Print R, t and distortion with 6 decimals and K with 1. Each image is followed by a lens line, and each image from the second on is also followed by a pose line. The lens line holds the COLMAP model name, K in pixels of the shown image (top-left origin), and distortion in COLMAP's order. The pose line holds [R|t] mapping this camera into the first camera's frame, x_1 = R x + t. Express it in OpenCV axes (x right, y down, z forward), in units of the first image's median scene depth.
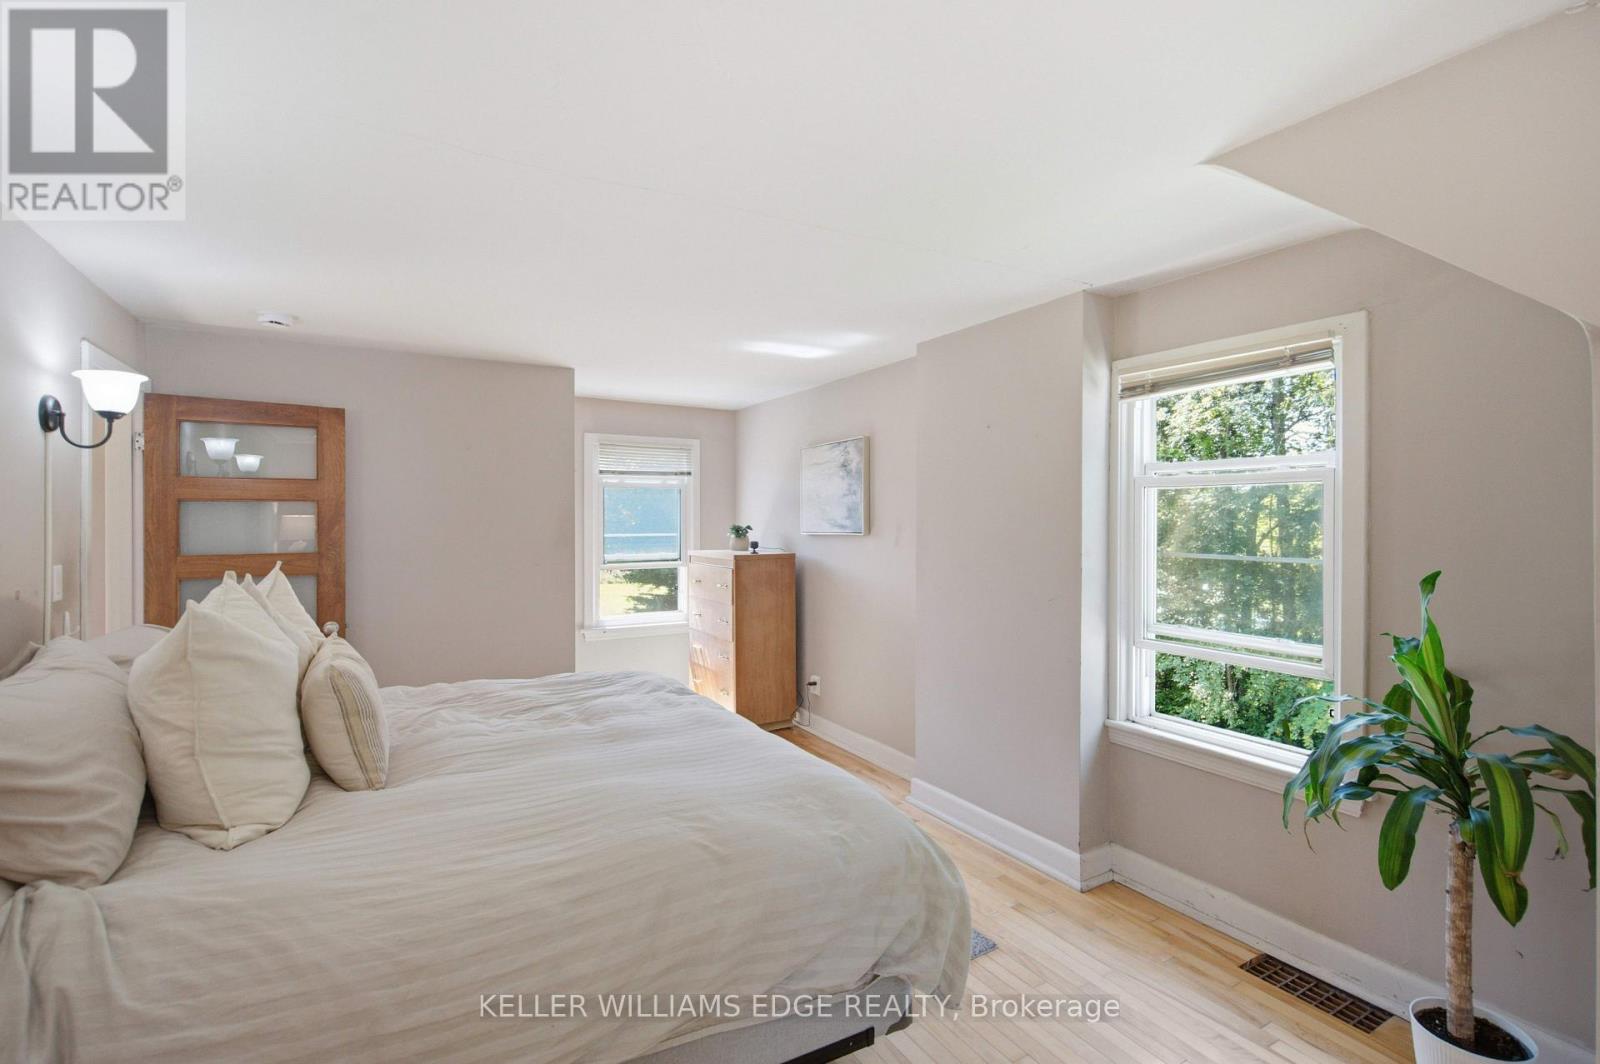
lens RADIAL K [[720.1, 0, 799.7], [0, 720.1, 522.0], [0, 0, 1]] dist [0.008216, -0.001462]
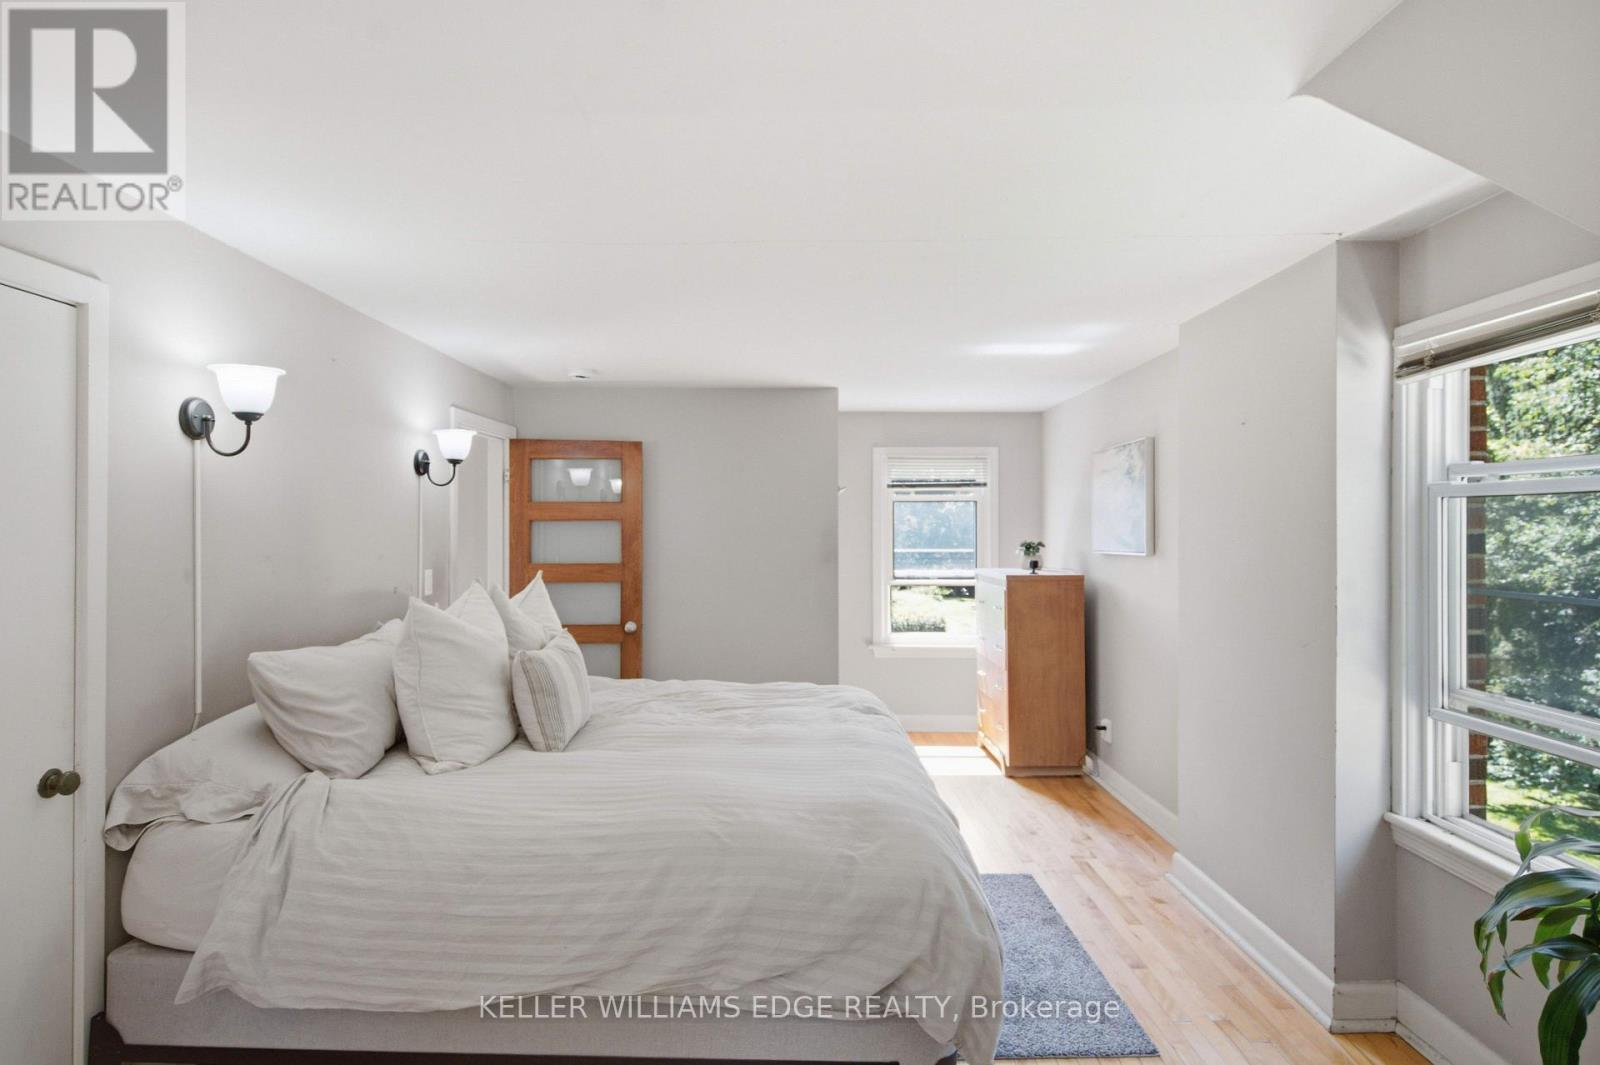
lens RADIAL K [[795.5, 0, 800.7], [0, 795.5, 530.2], [0, 0, 1]] dist [0.022682, -0.010750]
pose [[0.876617, 0.000514, -0.481189, 0.294754], [-0.002609, 0.999990, -0.003686, -0.010746], [0.481183, 0.004487, 0.876609, -0.011977]]
